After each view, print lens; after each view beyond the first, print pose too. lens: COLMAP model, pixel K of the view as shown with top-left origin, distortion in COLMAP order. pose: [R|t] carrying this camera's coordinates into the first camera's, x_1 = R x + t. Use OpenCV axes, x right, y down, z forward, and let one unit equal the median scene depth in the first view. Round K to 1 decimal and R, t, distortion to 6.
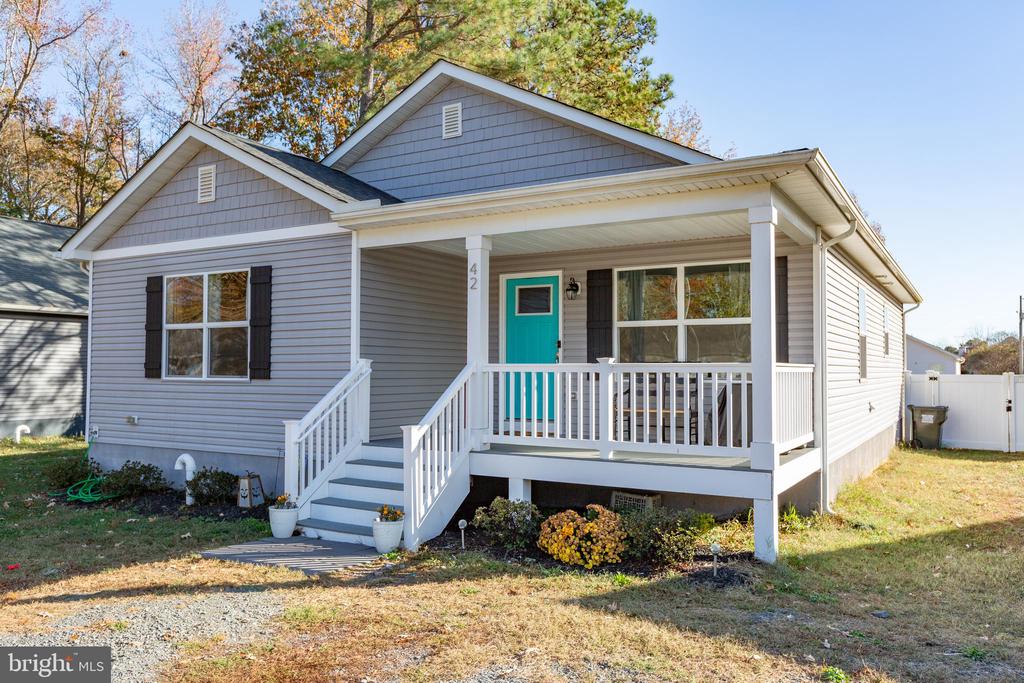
lens RADIAL K [[790.1, 0, 502.8], [0, 790.1, 336.4], [0, 0, 1]] dist [0.008652, 0.000431]
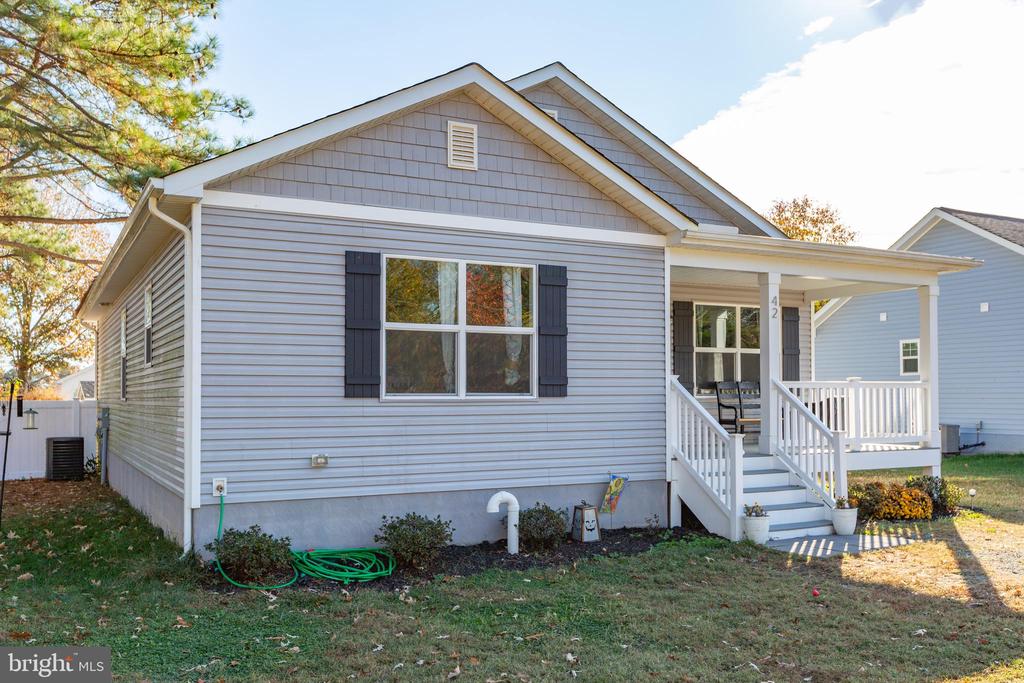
lens RADIAL K [[926.3, 0, 524.8], [0, 926.3, 374.8], [0, 0, 1]] dist [-0.000557, -0.003356]
pose [[0.515508, 0.016476, 0.856727, -1.166486], [-0.032631, 0.999467, 0.000414, 0.030238], [-0.856263, -0.028170, 0.515771, 0.497157]]
